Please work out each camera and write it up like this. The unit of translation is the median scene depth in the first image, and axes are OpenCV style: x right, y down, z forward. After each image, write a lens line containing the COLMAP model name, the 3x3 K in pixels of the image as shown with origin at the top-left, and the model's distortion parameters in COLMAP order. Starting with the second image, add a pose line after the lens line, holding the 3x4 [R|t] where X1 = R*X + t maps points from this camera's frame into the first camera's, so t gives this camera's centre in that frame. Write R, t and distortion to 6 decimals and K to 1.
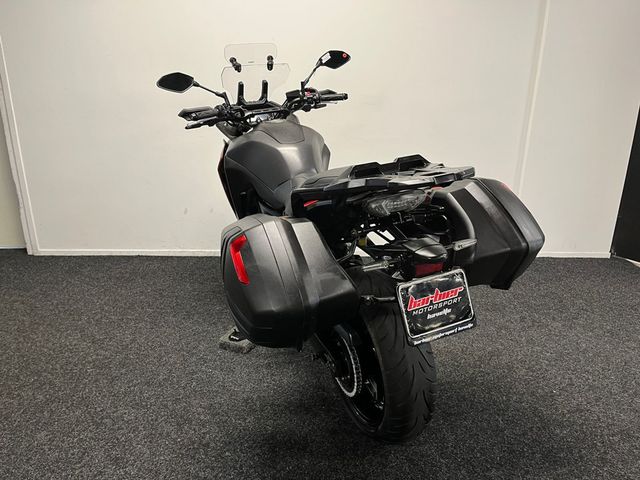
lens RADIAL K [[486.6, 0, 321.6], [0, 486.6, 236.7], [0, 0, 1]] dist [0.075805, -0.109344]
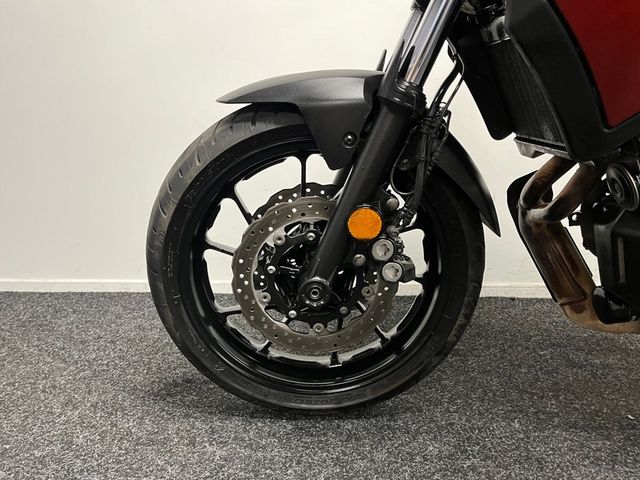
lens RADIAL K [[486.6, 0, 314.2], [0, 486.6, 244.1], [0, 0, 1]] dist [0.075805, -0.109344]
pose [[0.996397, -0.002406, -0.084783, -0.320469], [-0.006854, 0.994044, -0.108764, 0.066596], [0.084540, 0.108953, 0.990445, 0.840902]]
